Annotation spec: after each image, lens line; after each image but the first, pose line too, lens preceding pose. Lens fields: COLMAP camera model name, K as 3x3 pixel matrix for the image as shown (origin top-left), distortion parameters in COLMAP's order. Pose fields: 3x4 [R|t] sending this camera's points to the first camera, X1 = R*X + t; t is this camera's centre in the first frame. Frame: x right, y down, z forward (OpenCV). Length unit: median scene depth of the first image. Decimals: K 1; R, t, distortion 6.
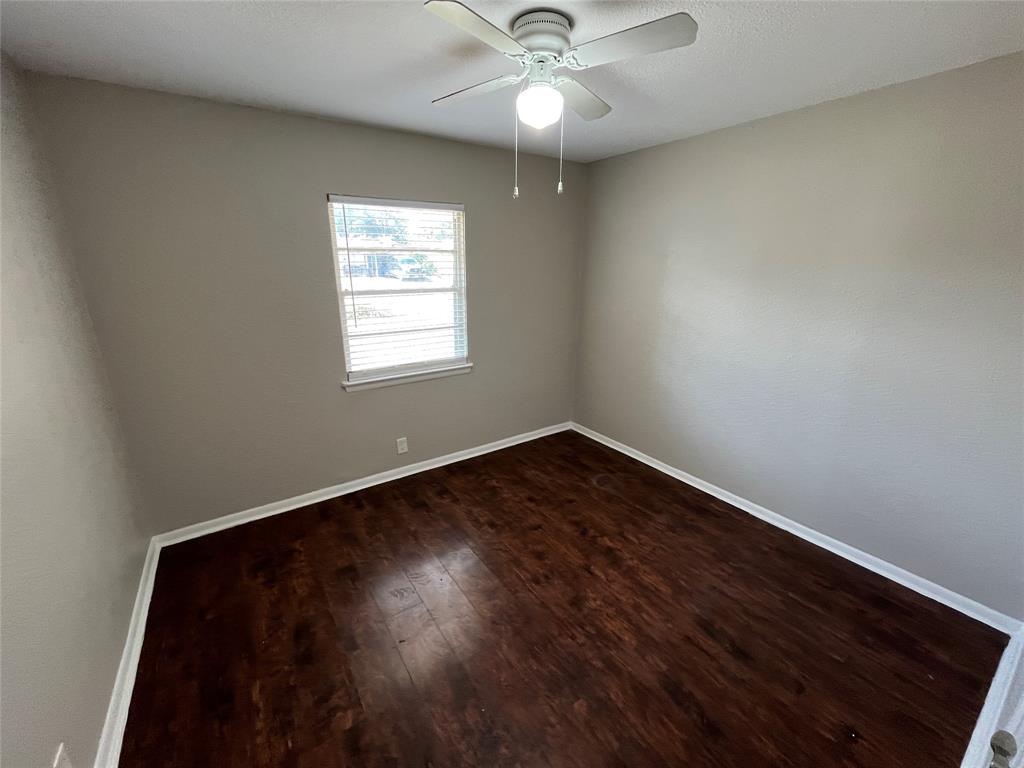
lens RADIAL K [[414.0, 0, 512.0], [0, 414.0, 383.3], [0, 0, 1]] dist [-0.001361, -0.000610]
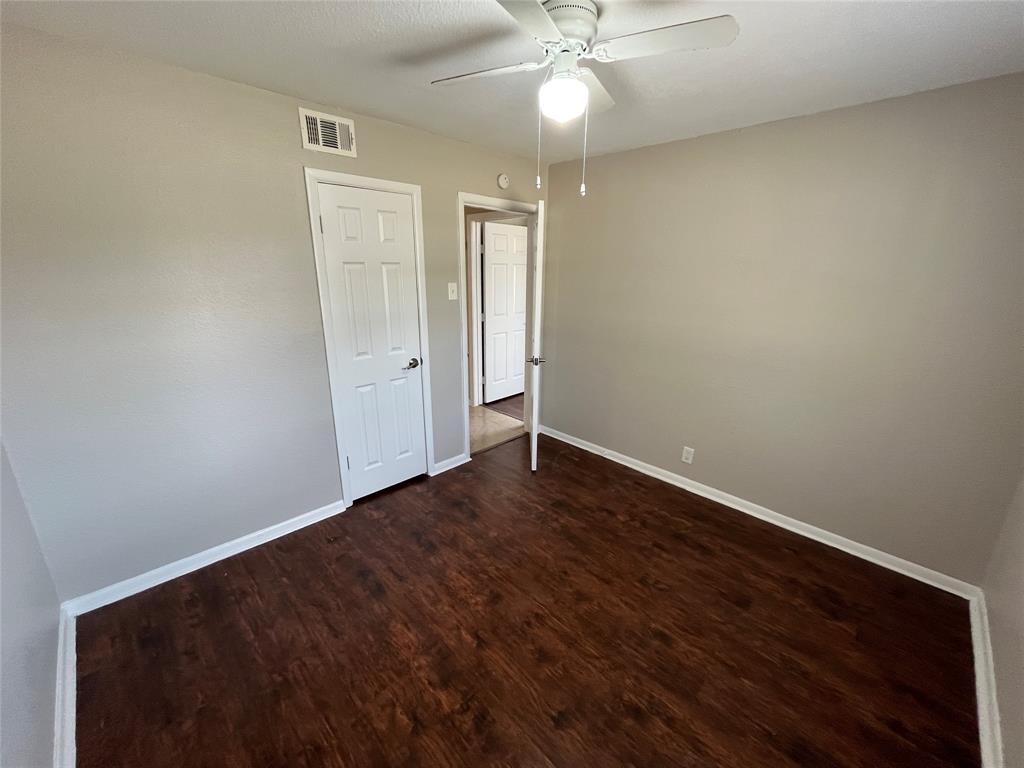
lens RADIAL K [[414.0, 0, 511.0], [0, 414.0, 385.6], [0, 0, 1]] dist [-0.001361, -0.000610]
pose [[-0.984086, 0.032572, -0.174684, 0.276141], [-0.067282, 0.841562, 0.535954, -0.451078], [0.164464, 0.539178, -0.825977, 1.558578]]
